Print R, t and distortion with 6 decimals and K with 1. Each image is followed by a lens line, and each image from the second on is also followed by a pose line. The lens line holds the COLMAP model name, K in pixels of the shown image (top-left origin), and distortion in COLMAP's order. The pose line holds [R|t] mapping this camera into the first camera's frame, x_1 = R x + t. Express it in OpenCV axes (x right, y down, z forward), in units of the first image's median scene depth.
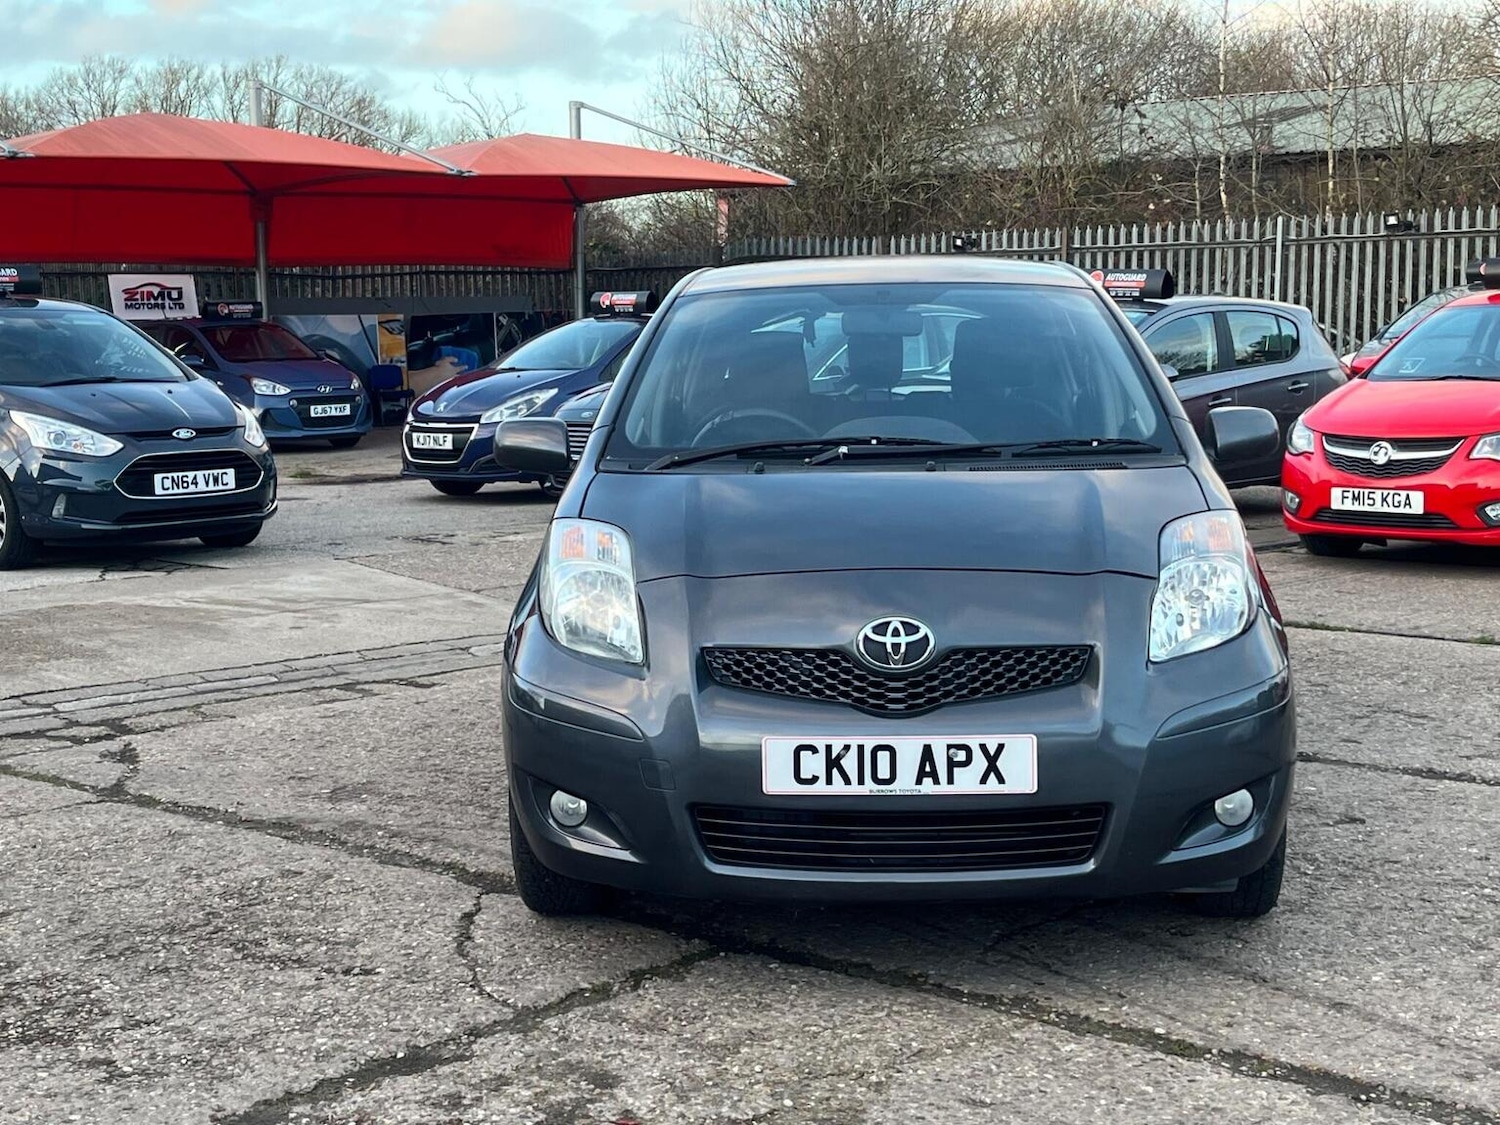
lens RADIAL K [[2101.8, 0, 725.0], [0, 2101.8, 566.7], [0, 0, 1]] dist [0.180865, -0.708246]
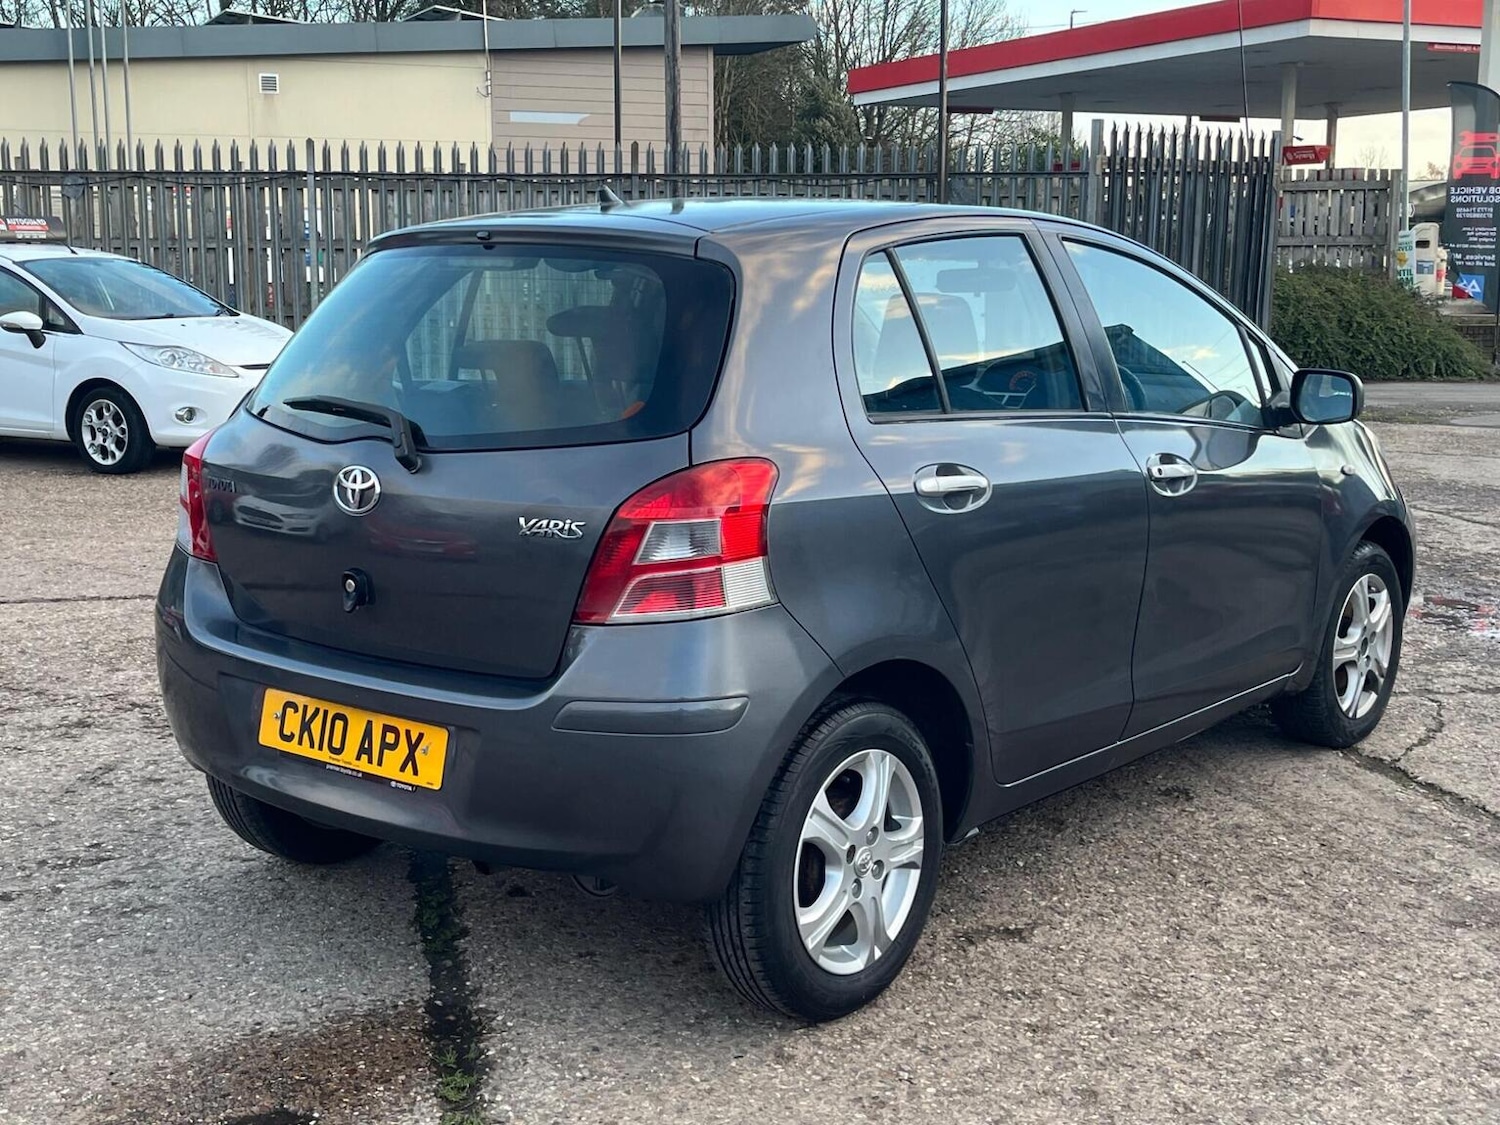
lens RADIAL K [[1861.4, 0, 732.8], [0, 1861.4, 559.9], [0, 0, 1]] dist [0.094504, -0.224408]
pose [[-0.813671, -0.079392, 0.575879, -0.434540], [0.080542, 0.965680, 0.246930, -0.256237], [-0.575719, 0.247302, -0.779352, 2.138492]]
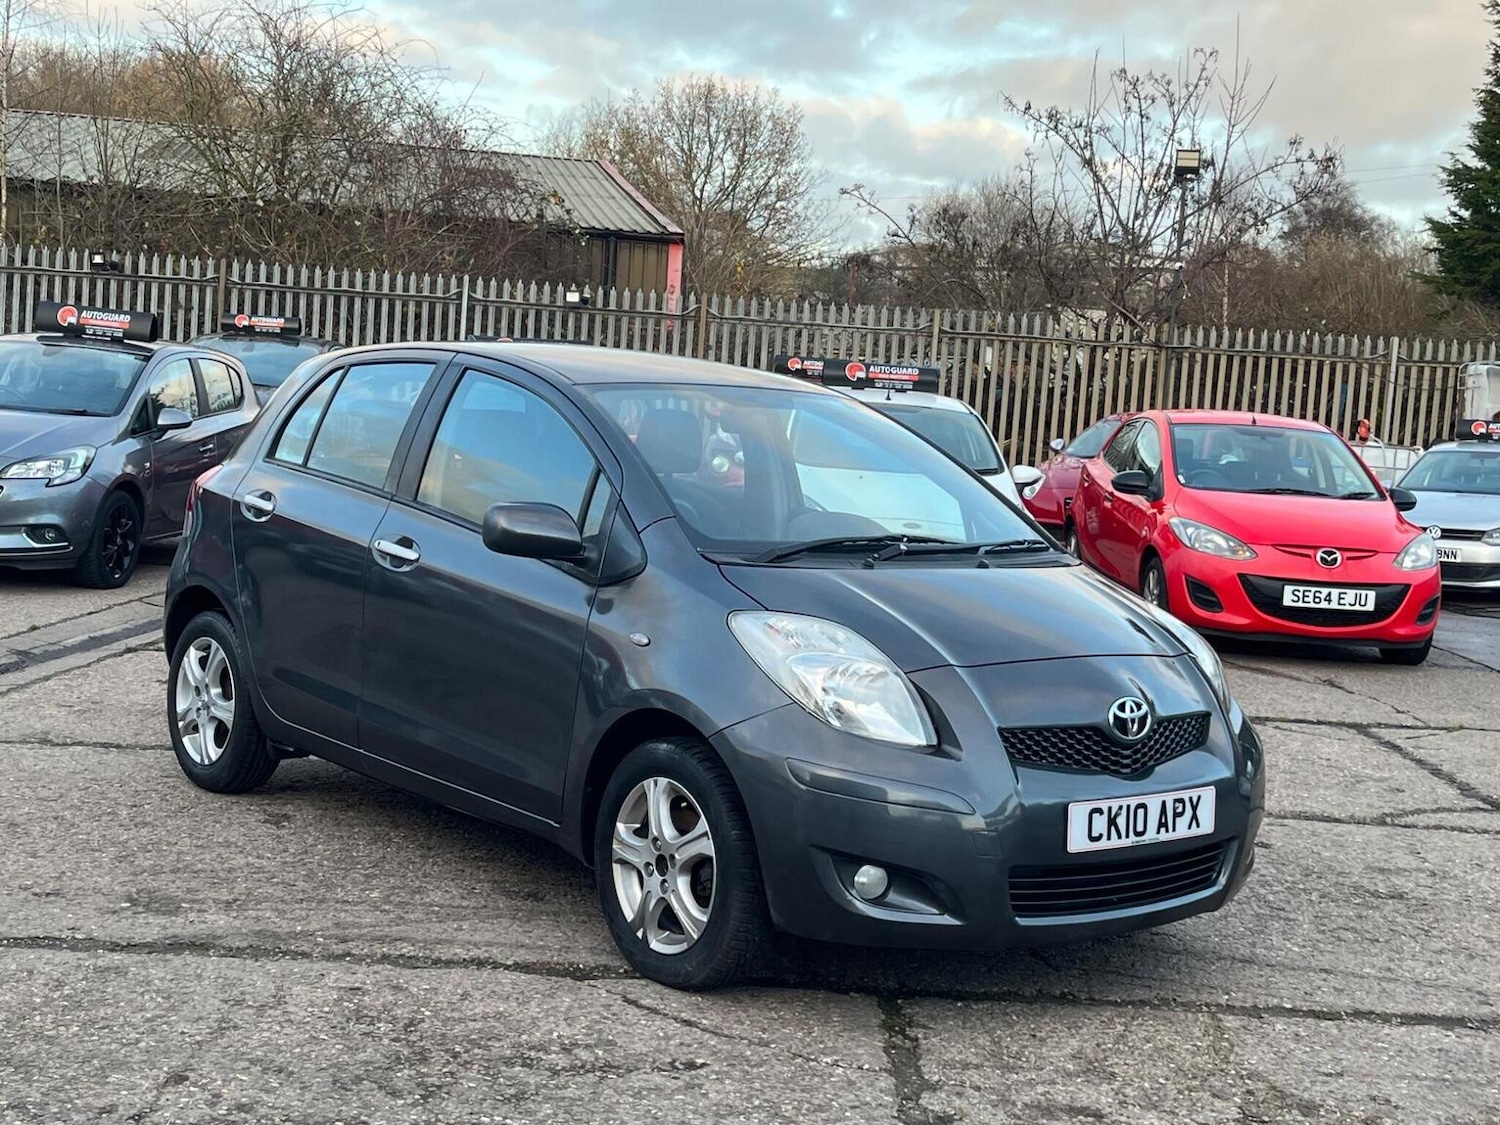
lens RADIAL K [[2101.8, 0, 725.0], [0, 2101.8, 566.7], [0, 0, 1]] dist [0.180865, -0.708246]
pose [[0.731653, 0.002669, 0.681672, -0.803323], [0.002262, 0.999977, -0.006343, -0.038360], [-0.681673, 0.006183, 0.731630, 0.233613]]
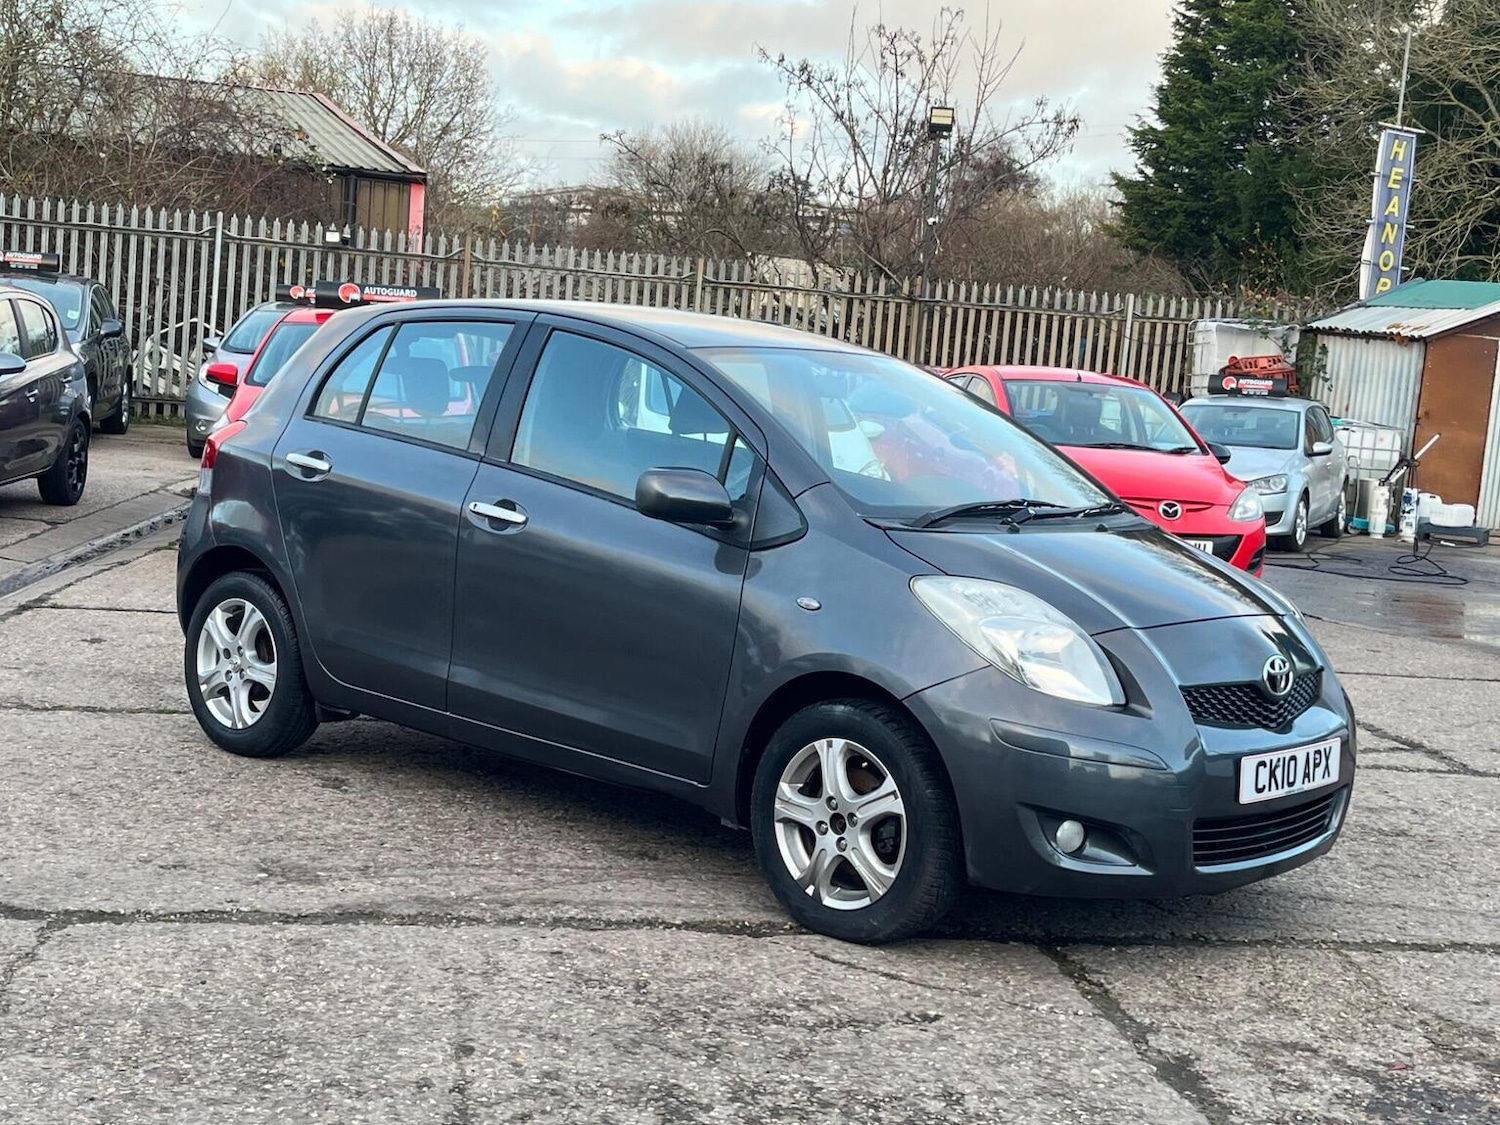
lens RADIAL K [[2101.8, 0, 725.0], [0, 2101.8, 566.7], [0, 0, 1]] dist [0.180865, -0.708246]
pose [[0.611899, -0.018558, 0.790718, -0.996953], [0.002733, 0.999768, 0.021350, -0.050823], [-0.790931, -0.010903, 0.611808, 0.417812]]
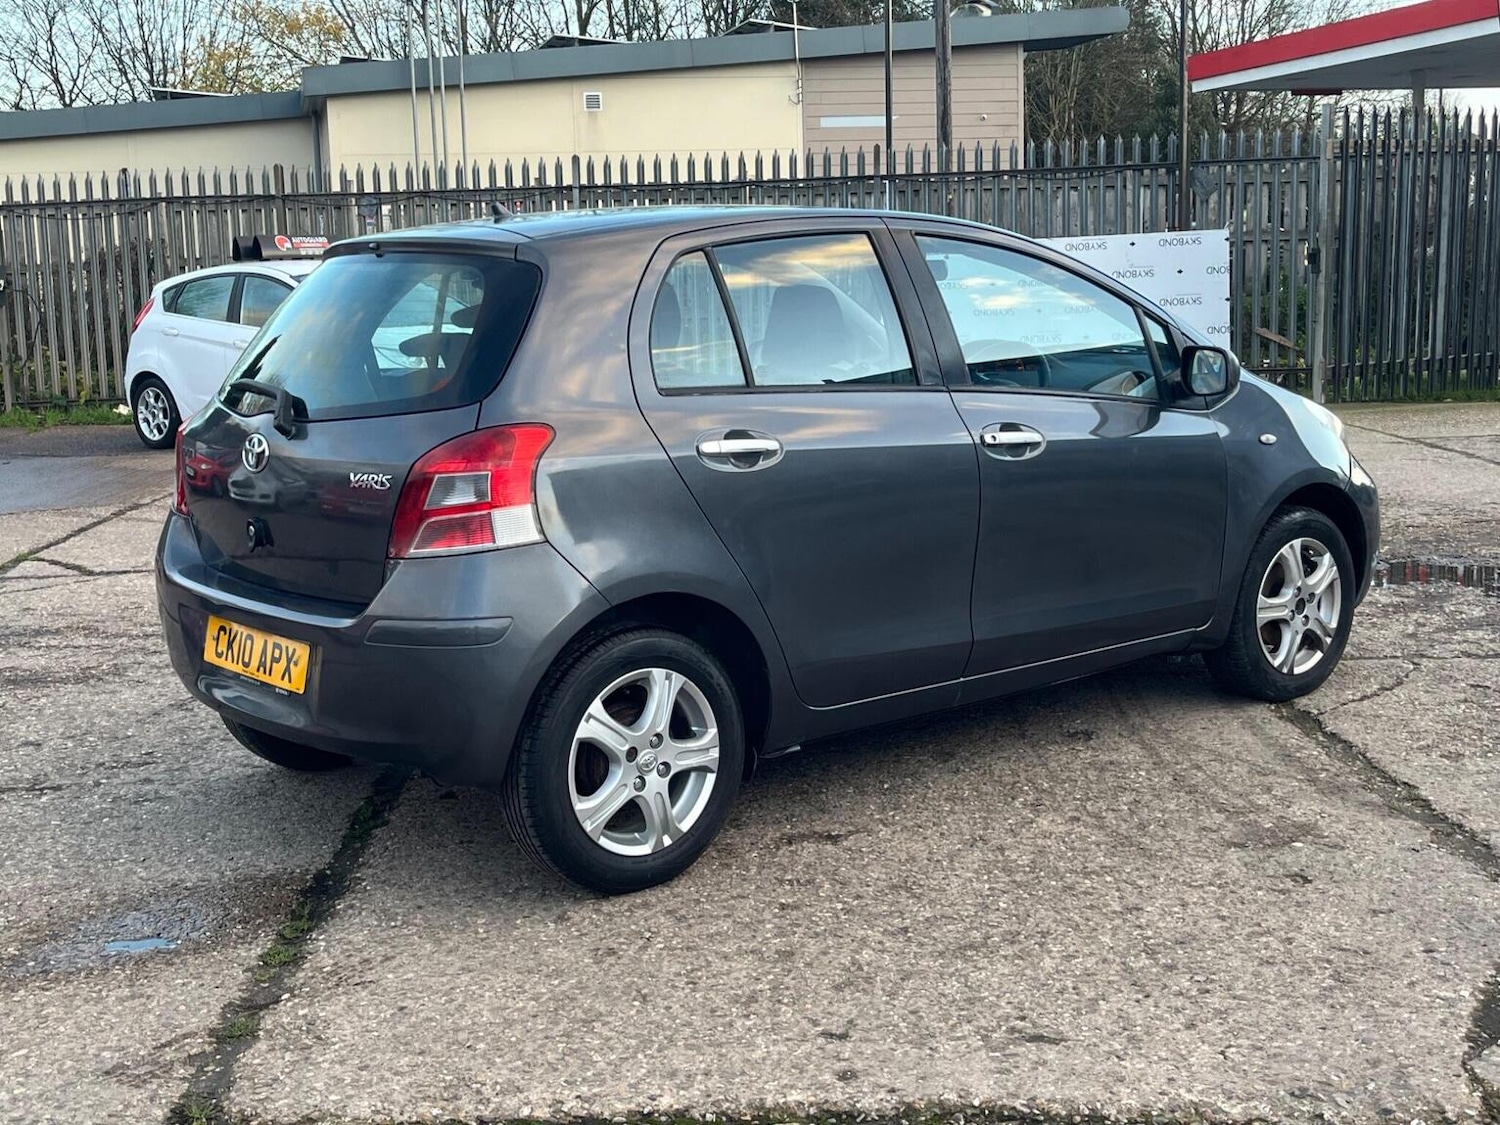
lens RADIAL K [[1856.1, 0, 733.6], [0, 1856.1, 538.4], [0, 0, 1]] dist [0.137162, -0.418815]
pose [[-0.682368, -0.075035, 0.727148, -0.719117], [0.124020, 0.968415, 0.216314, -0.241801], [-0.720412, 0.237787, -0.651509, 2.080736]]
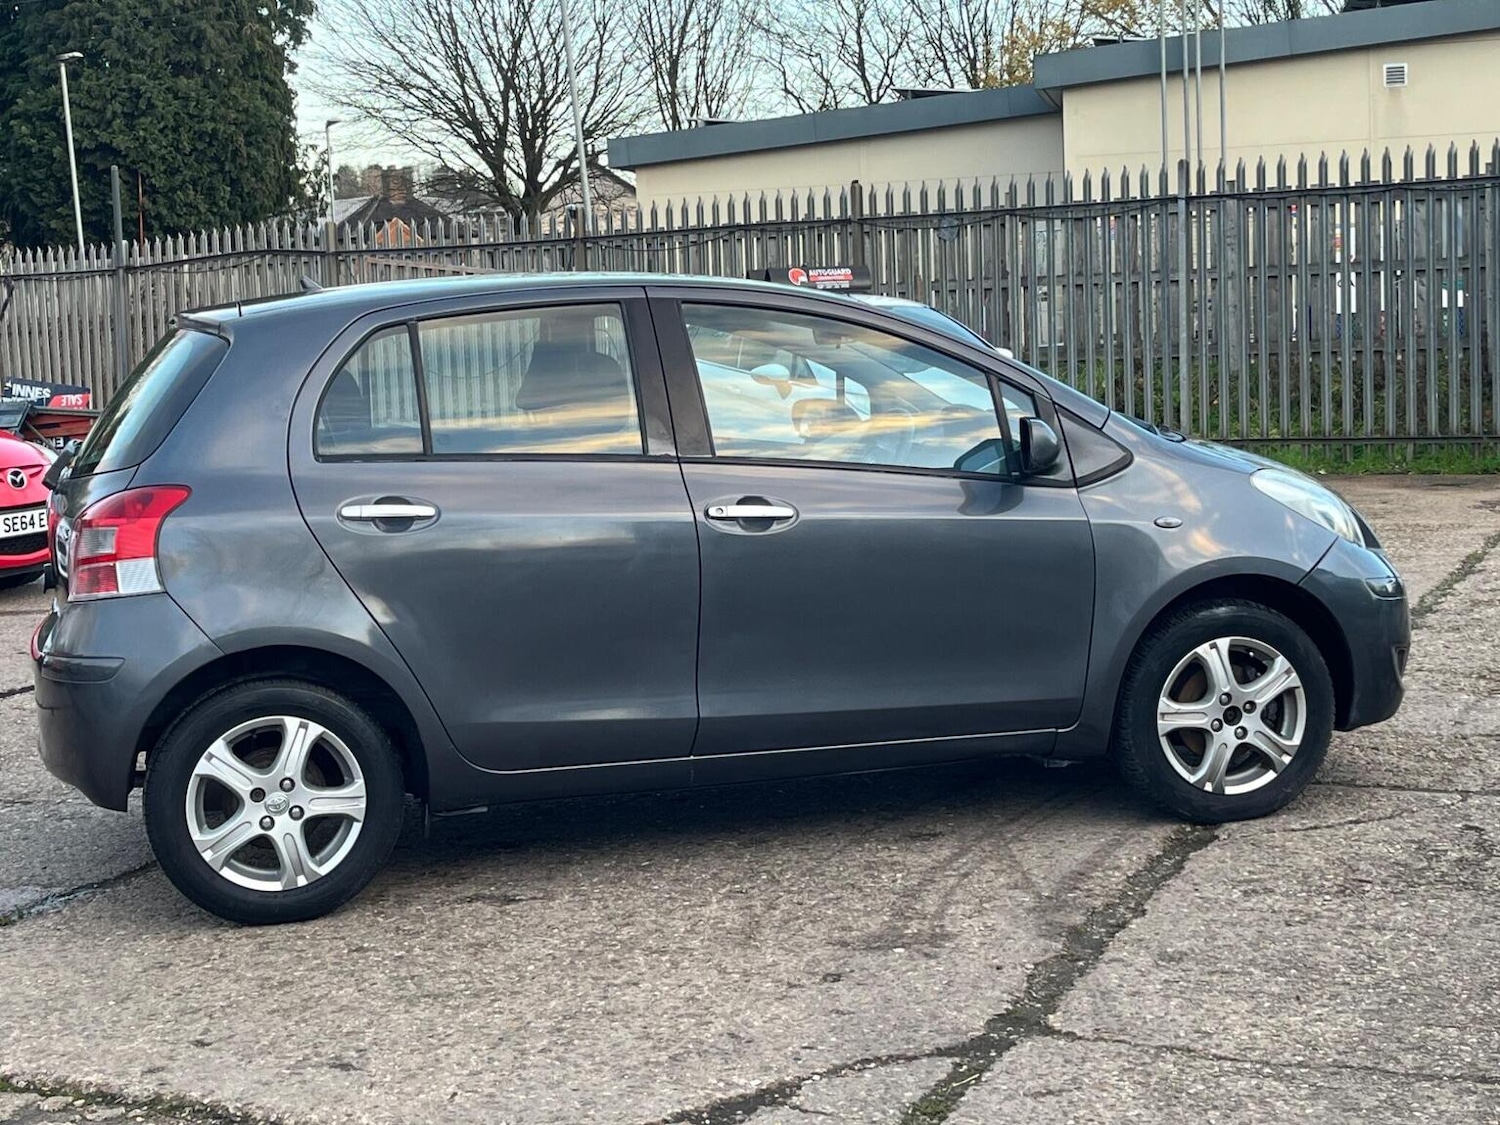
lens RADIAL K [[2331.4, 0, 738.4], [0, 2331.4, 569.5], [0, 0, 1]] dist [0.191422, -0.801567]
pose [[-0.311128, -0.080564, 0.946947, -1.245846], [0.156818, 0.978390, 0.134763, -0.193772], [-0.937341, 0.190427, -0.291771, 1.668802]]
